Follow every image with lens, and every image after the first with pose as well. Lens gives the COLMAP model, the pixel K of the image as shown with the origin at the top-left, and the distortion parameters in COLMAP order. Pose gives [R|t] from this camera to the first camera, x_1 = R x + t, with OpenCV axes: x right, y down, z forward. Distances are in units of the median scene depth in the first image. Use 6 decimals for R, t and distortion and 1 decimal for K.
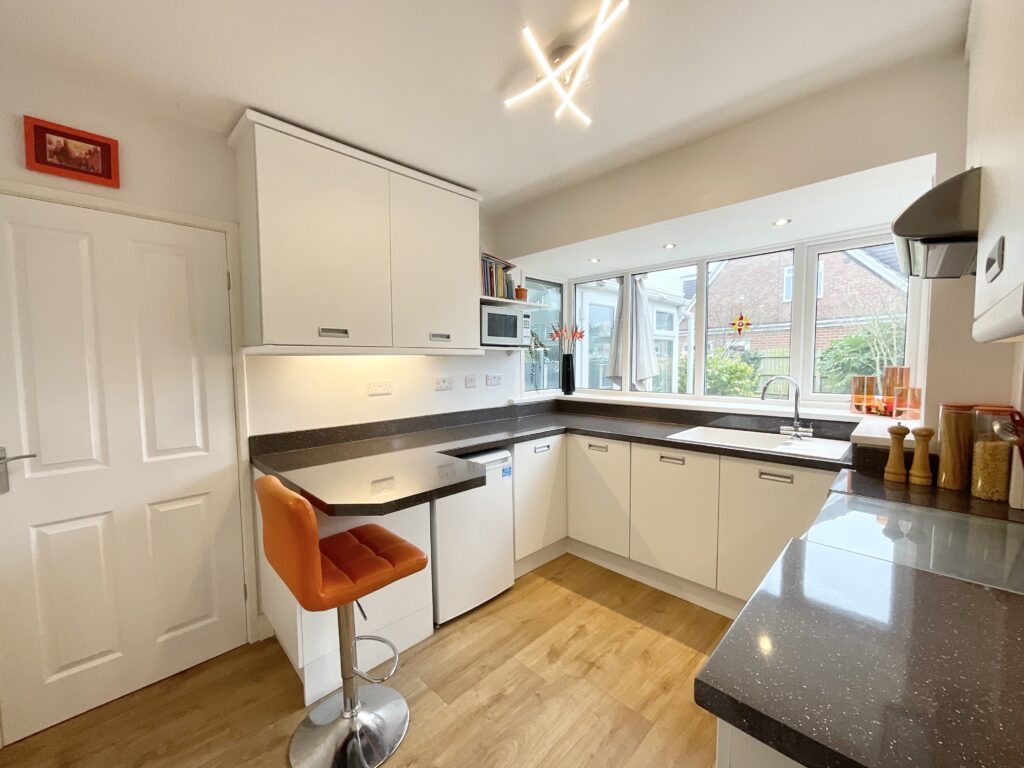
lens RADIAL K [[406.8, 0, 512.0], [0, 406.8, 384.0], [0, 0, 1]] dist [0.000941, 0.000057]
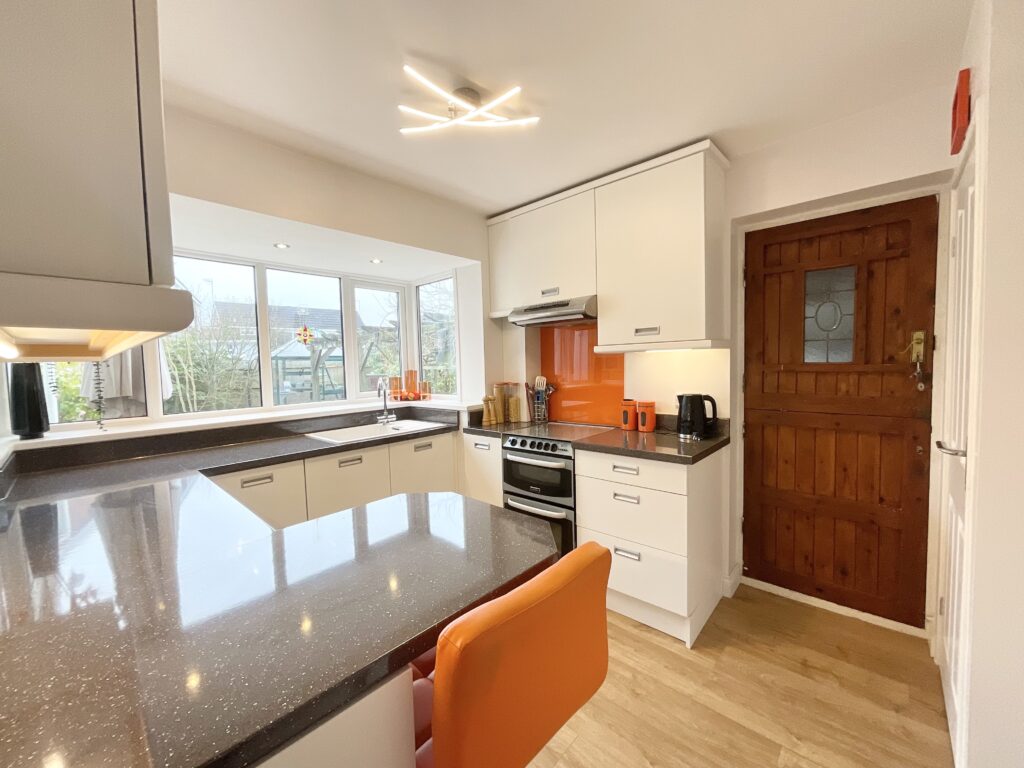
lens RADIAL K [[406.8, 0, 512.0], [0, 406.8, 384.0], [0, 0, 1]] dist [0.000941, 0.000057]
pose [[-0.052574, -0.040395, 0.997800, -0.668136], [0.084983, 0.995376, 0.044775, -0.024076], [-0.994994, 0.087150, -0.048898, 0.631476]]
